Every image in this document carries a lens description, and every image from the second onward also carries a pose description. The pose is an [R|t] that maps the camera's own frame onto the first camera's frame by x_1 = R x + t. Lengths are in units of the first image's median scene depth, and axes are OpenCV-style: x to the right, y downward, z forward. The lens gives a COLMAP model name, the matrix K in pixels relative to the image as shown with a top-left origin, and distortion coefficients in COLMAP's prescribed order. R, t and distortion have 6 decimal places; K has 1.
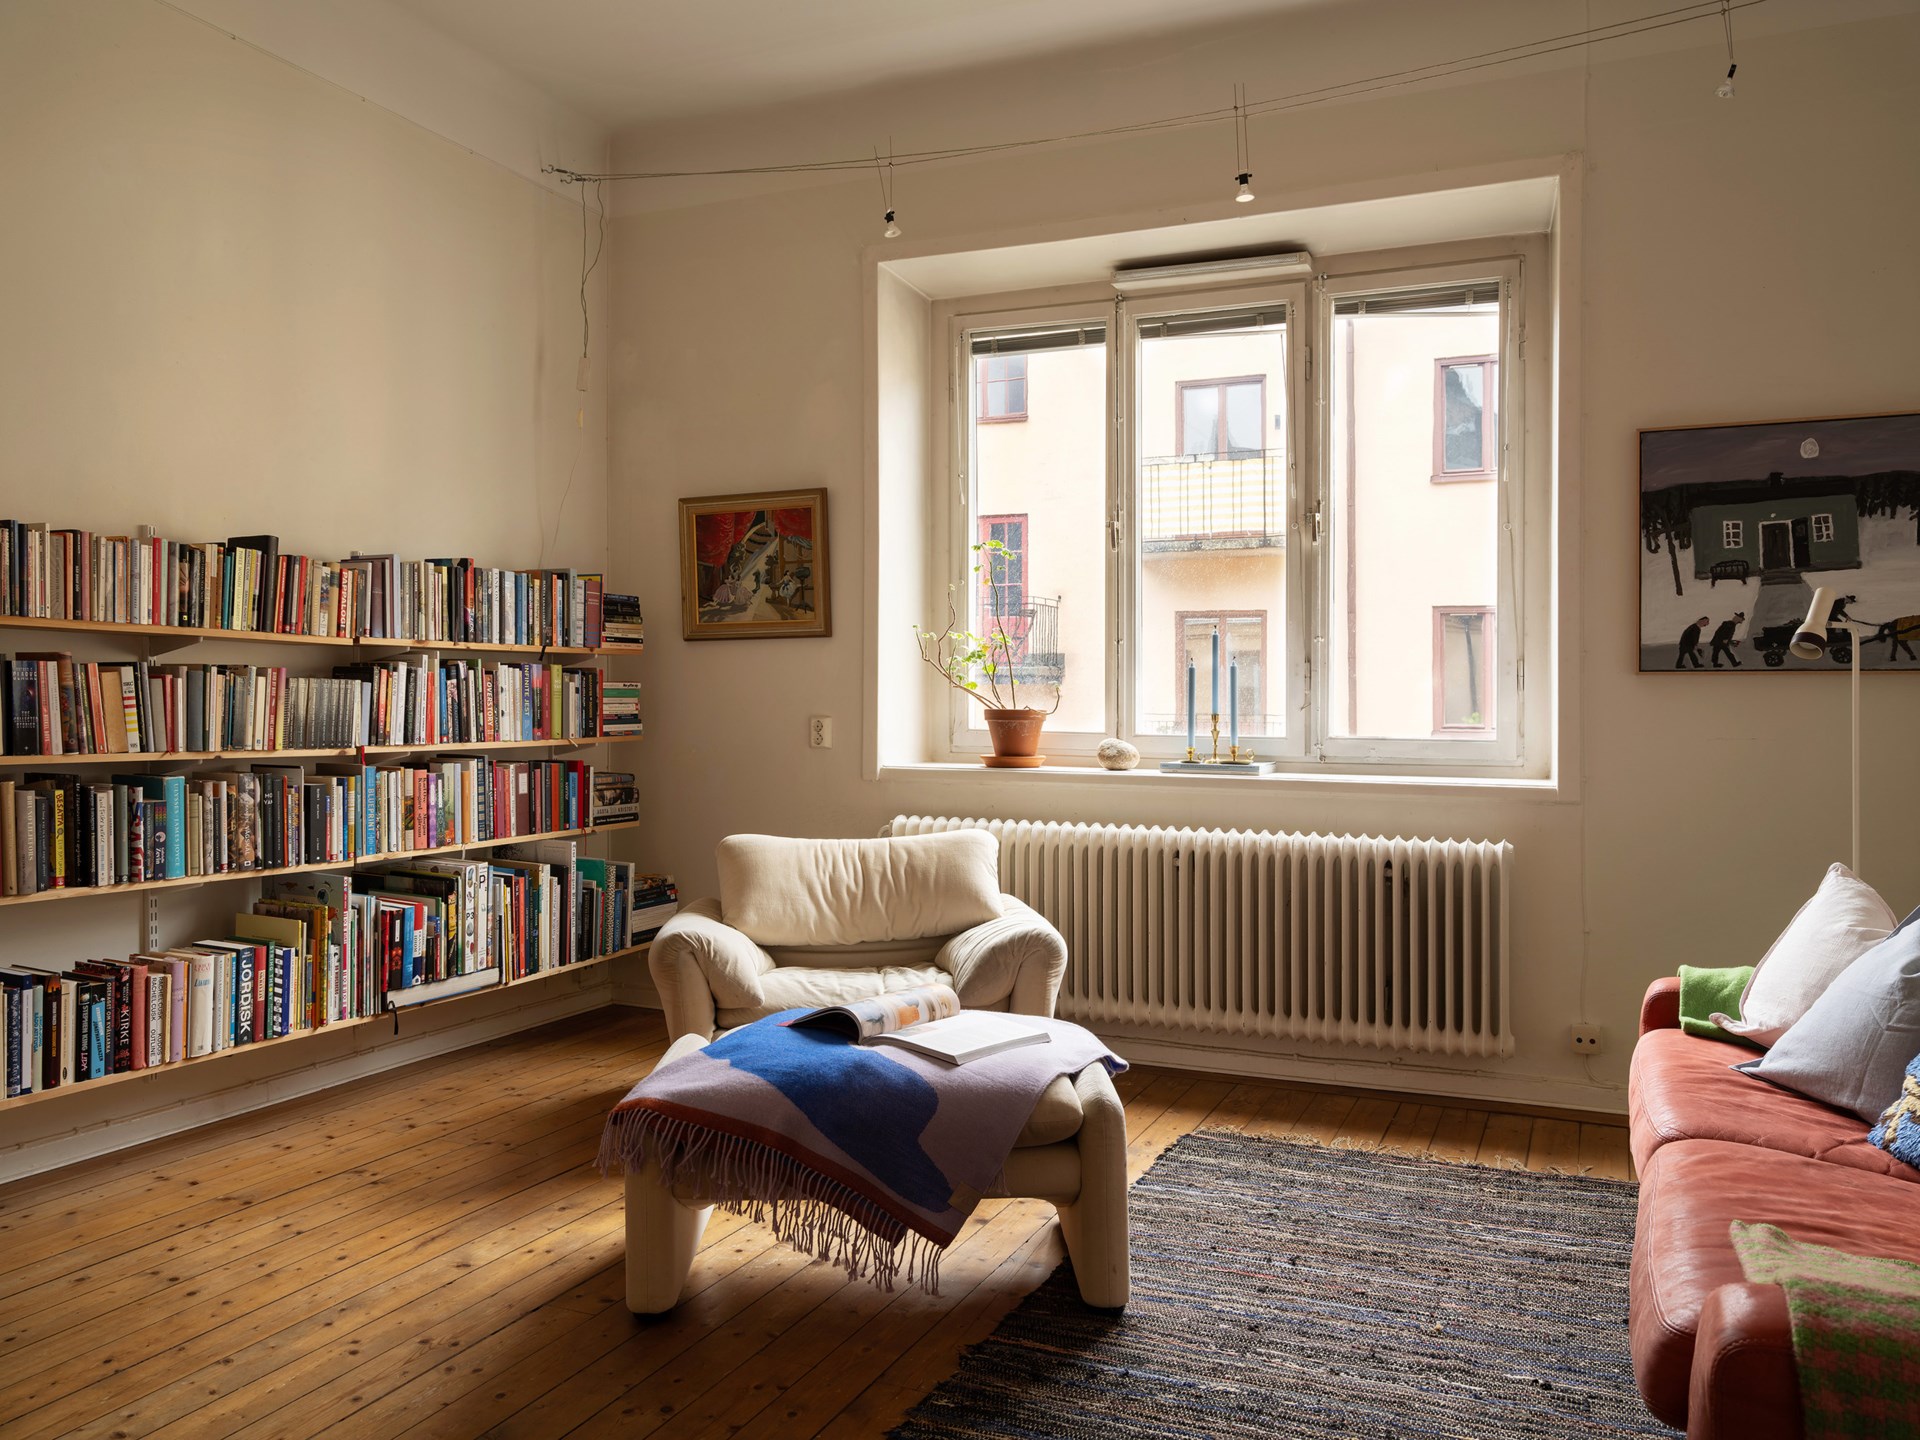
lens RADIAL K [[1518.4, 0, 964.2], [0, 1518.4, 709.9], [0, 0, 1]] dist [-0.006105, 0.011314]
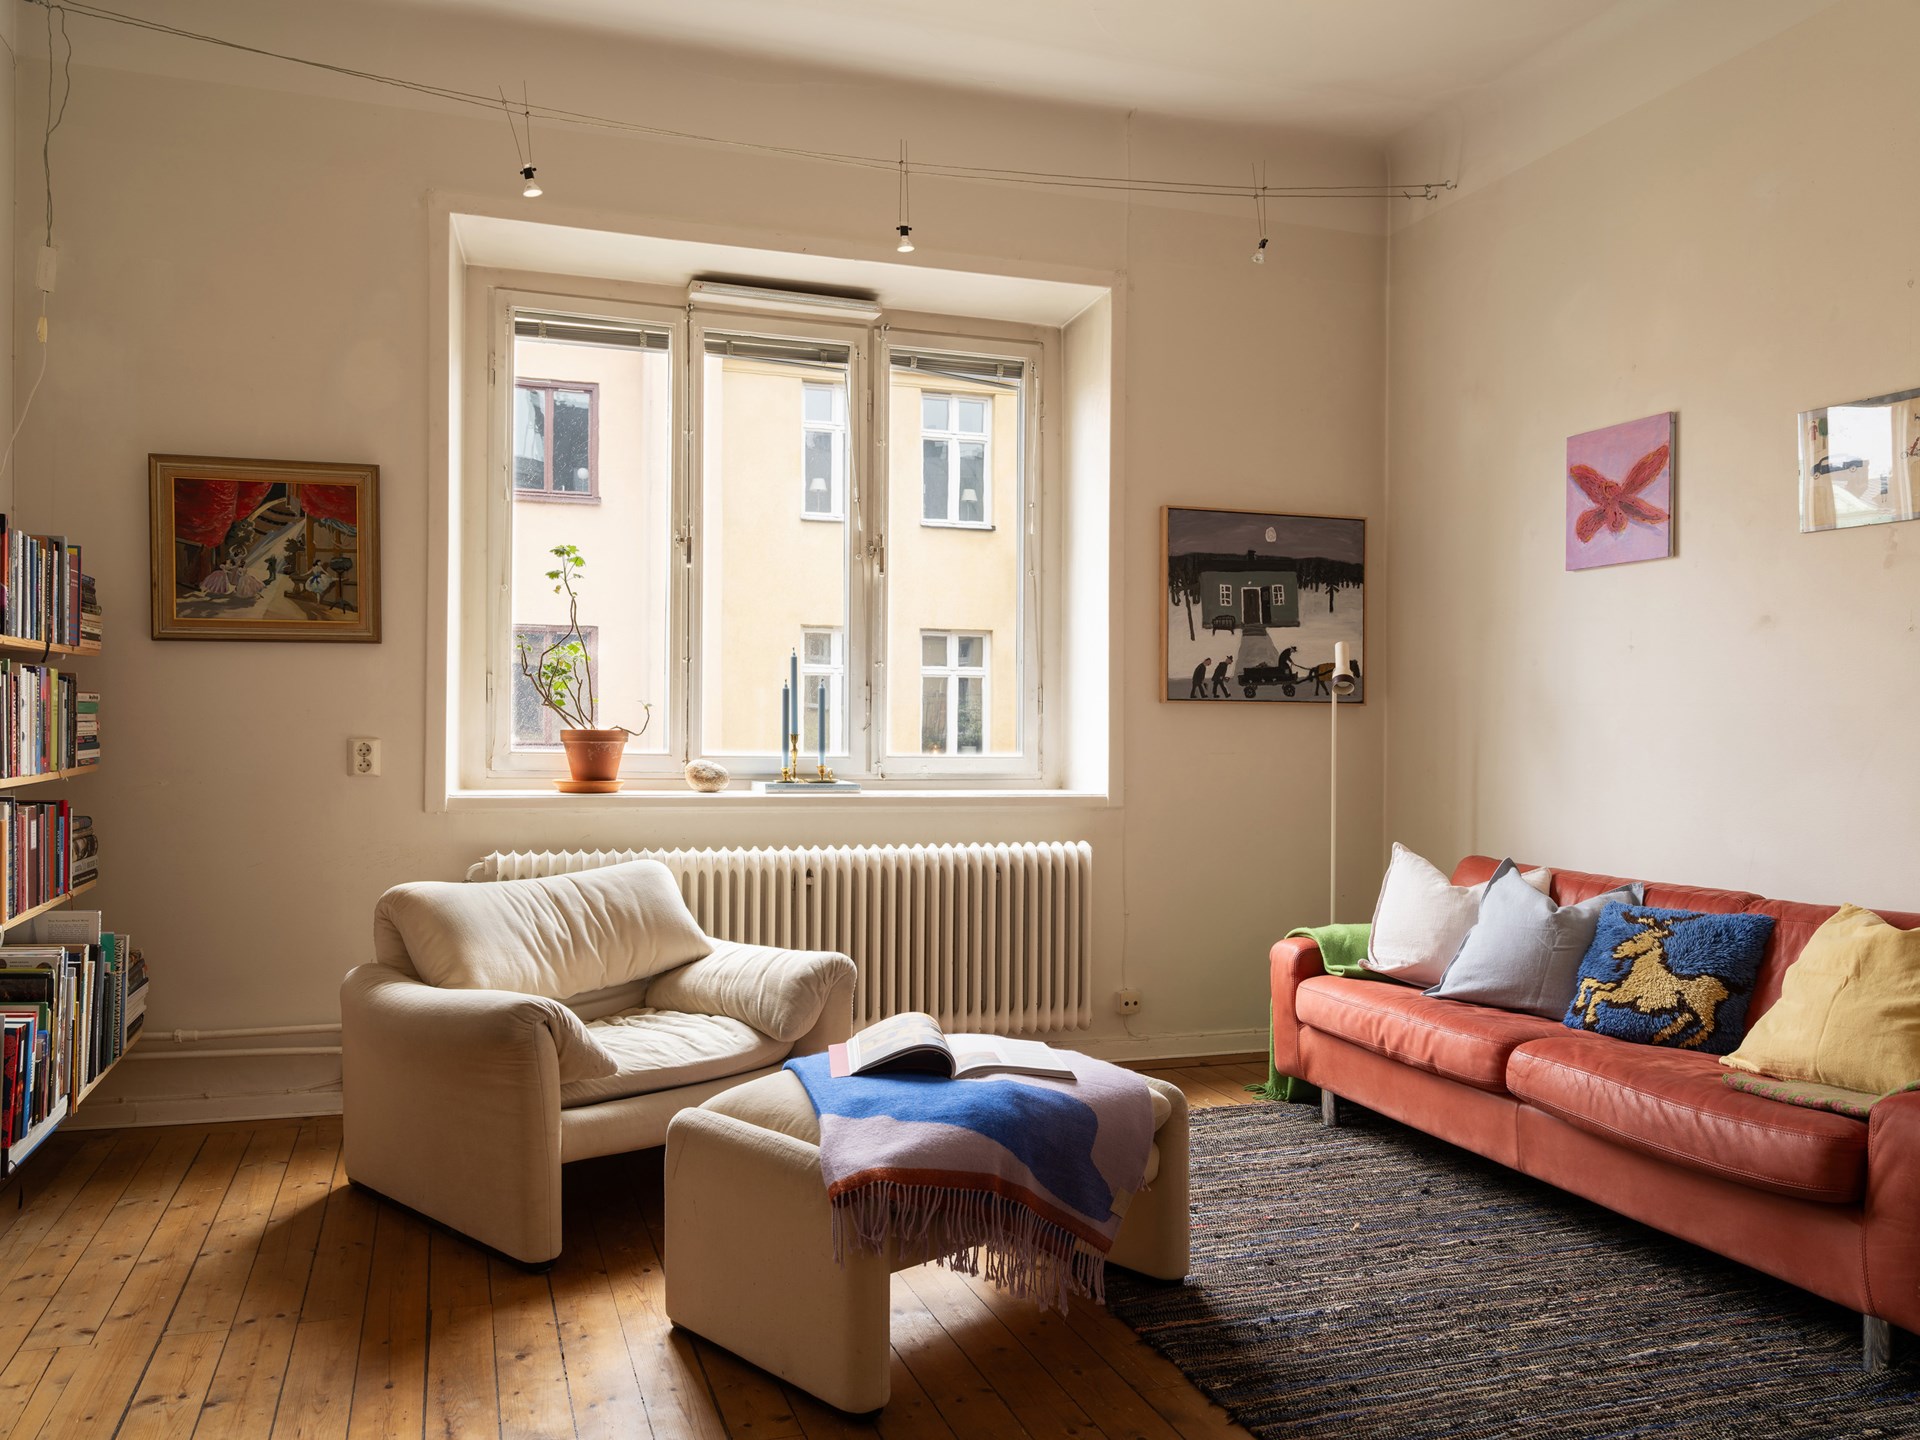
lens RADIAL K [[1518.4, 0, 971.5], [0, 1518.4, 711.5], [0, 0, 1]] dist [-0.006105, 0.011314]
pose [[0.726090, 0.007786, 0.687555, -0.471036], [-0.002239, 0.999957, -0.008959, -0.003984], [-0.687596, 0.004965, 0.726077, 0.184245]]
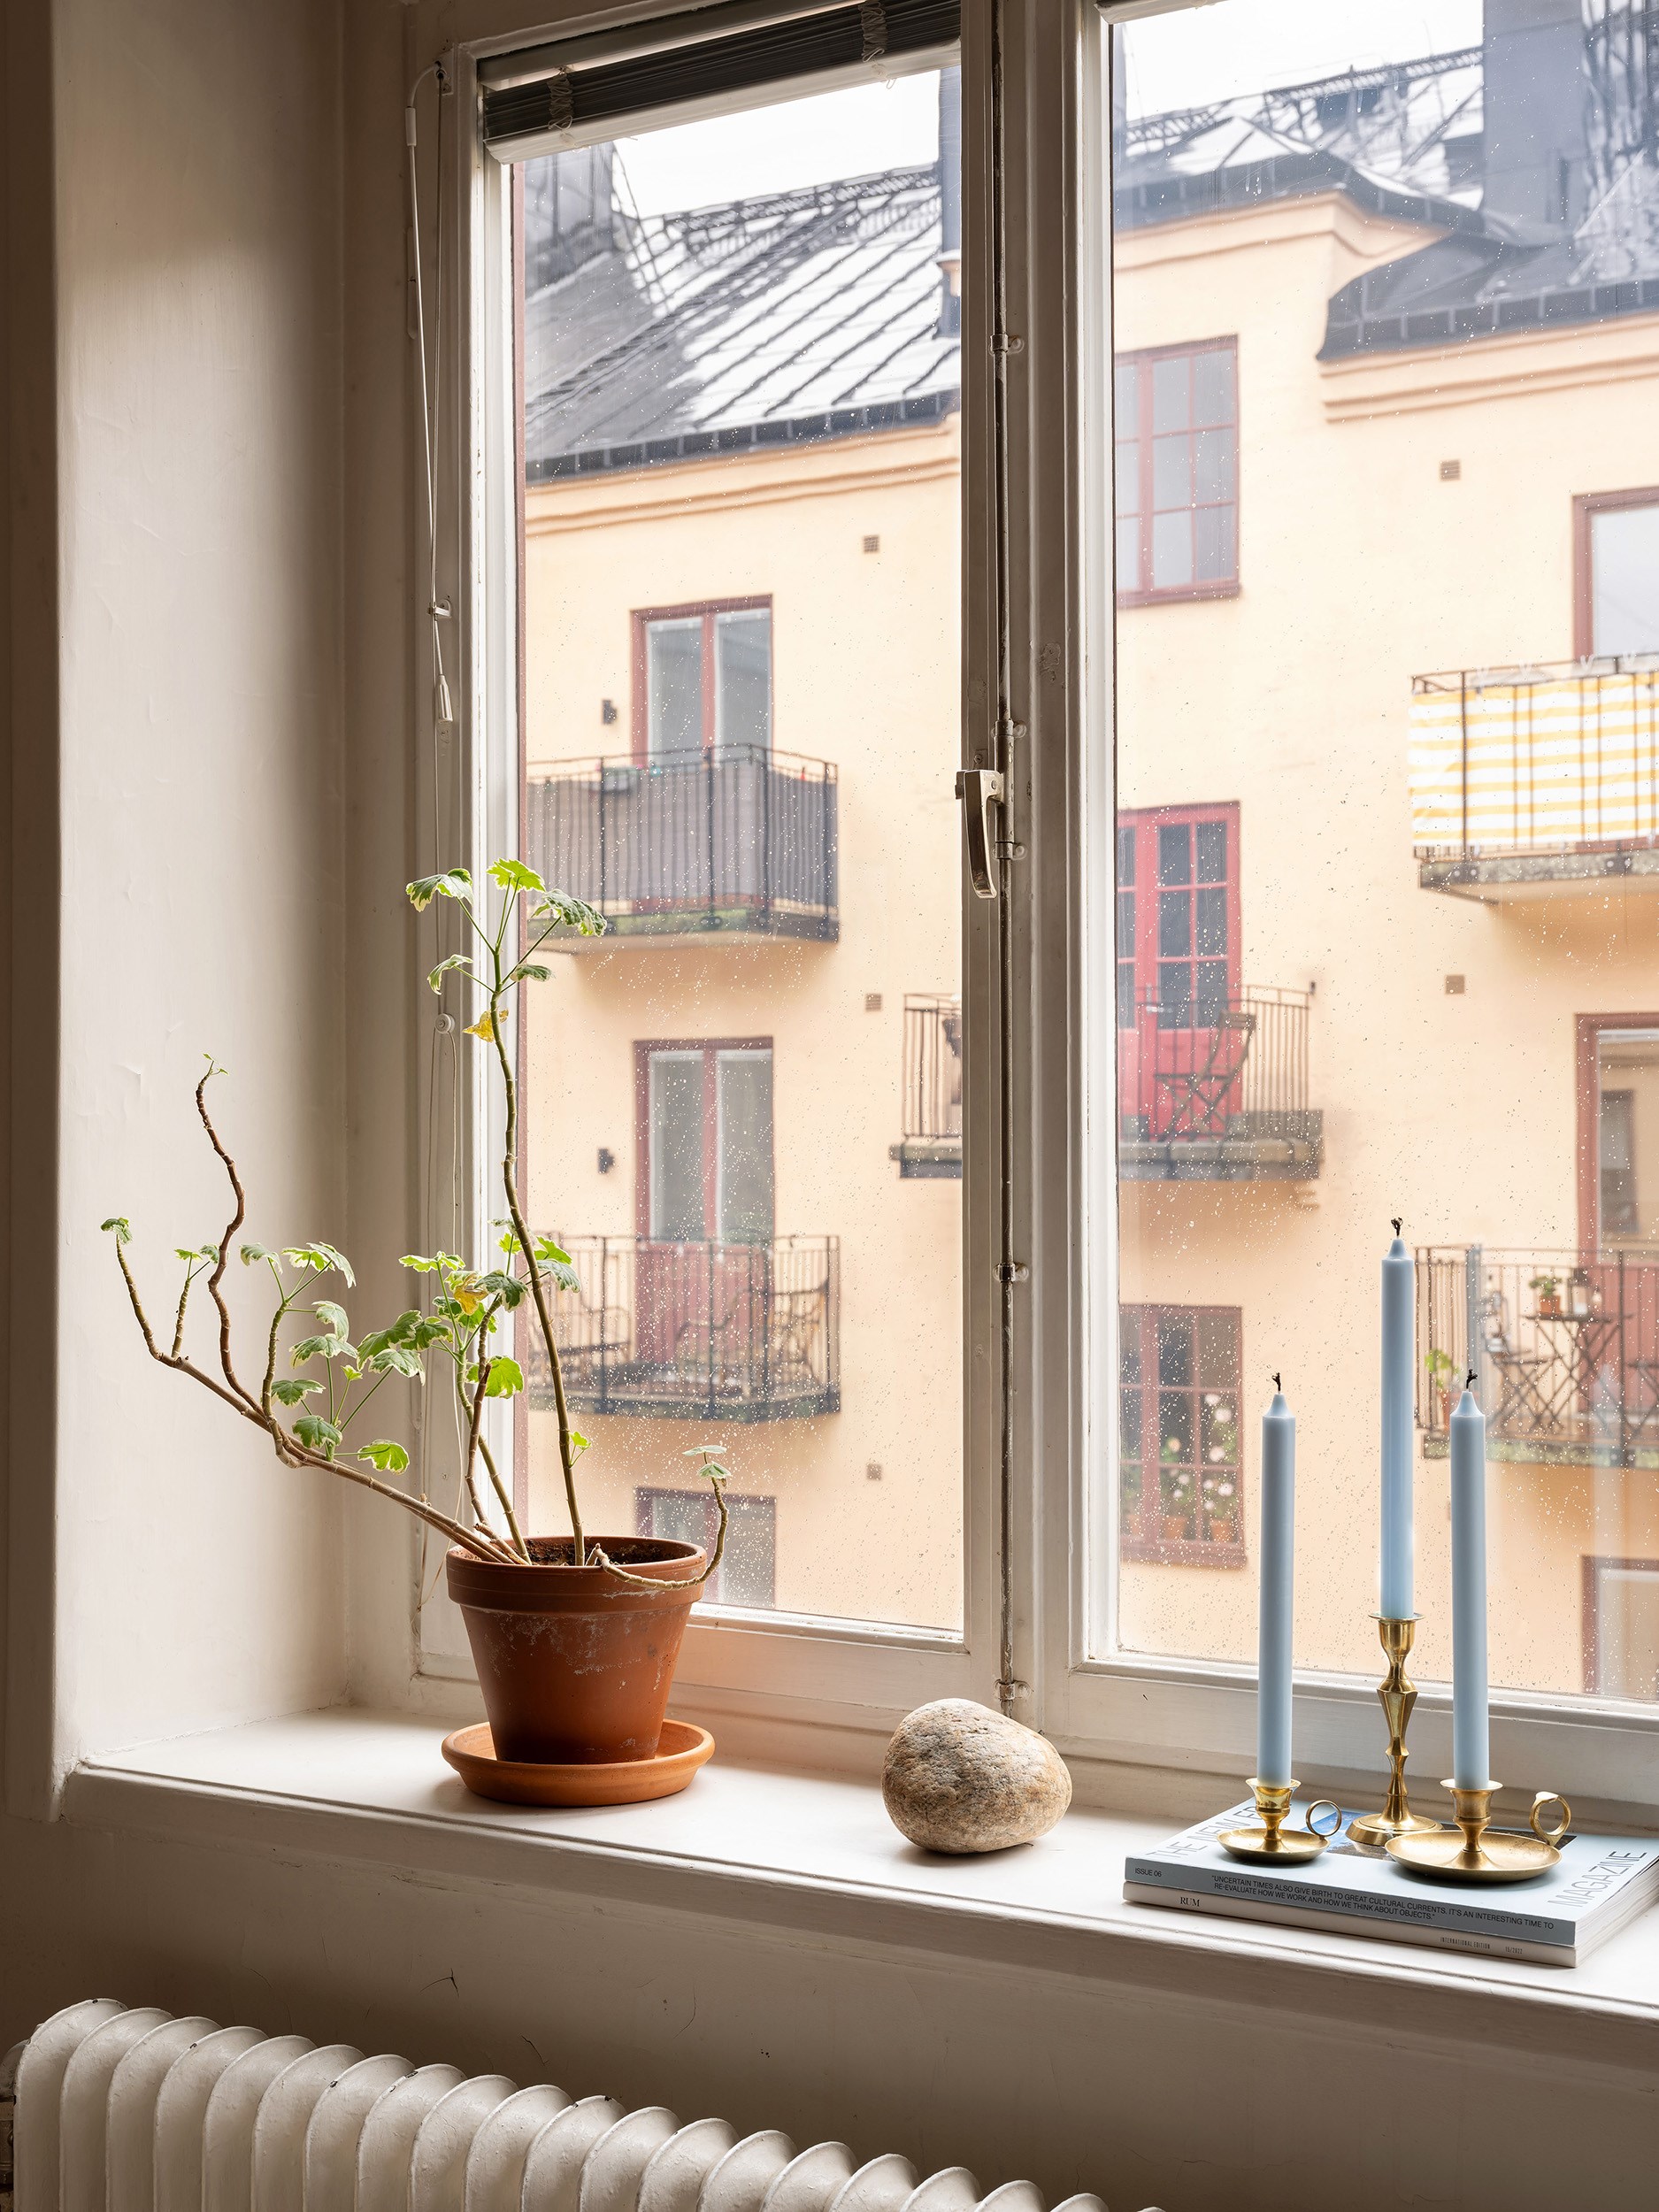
lens RADIAL K [[2874.3, 0, 840.5], [0, 2874.3, 1112.4], [0, 0, 1]] dist [0.010568, 0.000000]
pose [[0.991465, -0.006695, -0.130203, 0.146278], [0.003330, 0.999655, -0.026051, -0.063268], [0.130332, 0.025396, 0.991145, 0.593867]]
